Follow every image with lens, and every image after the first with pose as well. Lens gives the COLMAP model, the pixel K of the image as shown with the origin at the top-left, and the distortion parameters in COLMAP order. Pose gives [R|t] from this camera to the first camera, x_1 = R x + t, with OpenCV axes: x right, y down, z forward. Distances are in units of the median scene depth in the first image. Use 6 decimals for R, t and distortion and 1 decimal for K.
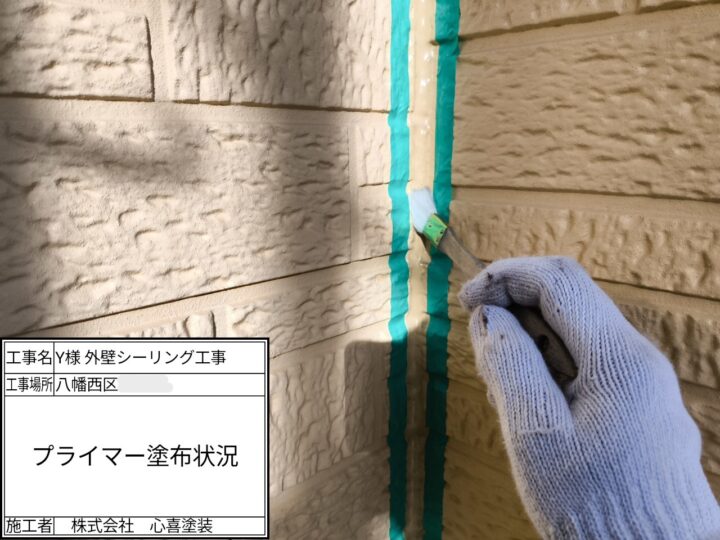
lens RADIAL K [[519.7, 0, 384.0], [0, 519.7, 258.0], [0, 0, 1]] dist [0.044772, -0.053727]
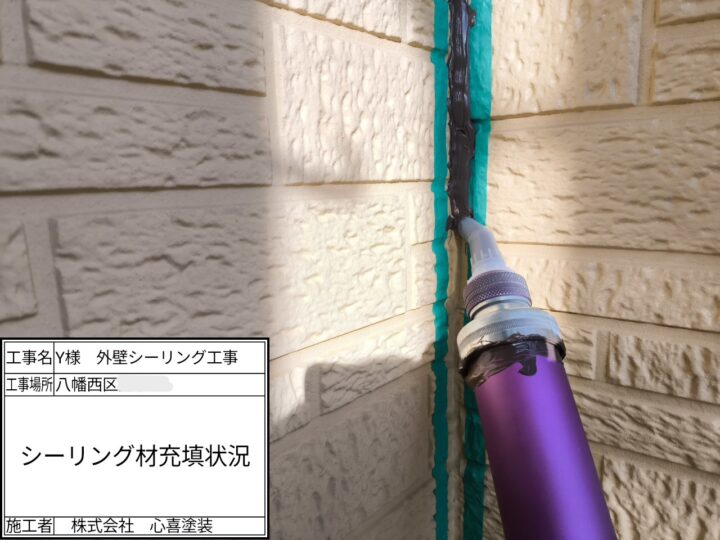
lens RADIAL K [[519.7, 0, 381.1], [0, 519.7, 264.8], [0, 0, 1]] dist [0.044772, -0.053727]
pose [[0.994670, -0.031667, 0.098123, -0.272877], [0.037188, 0.997796, -0.054960, -0.042496], [-0.096166, 0.058316, 0.993656, -0.148332]]
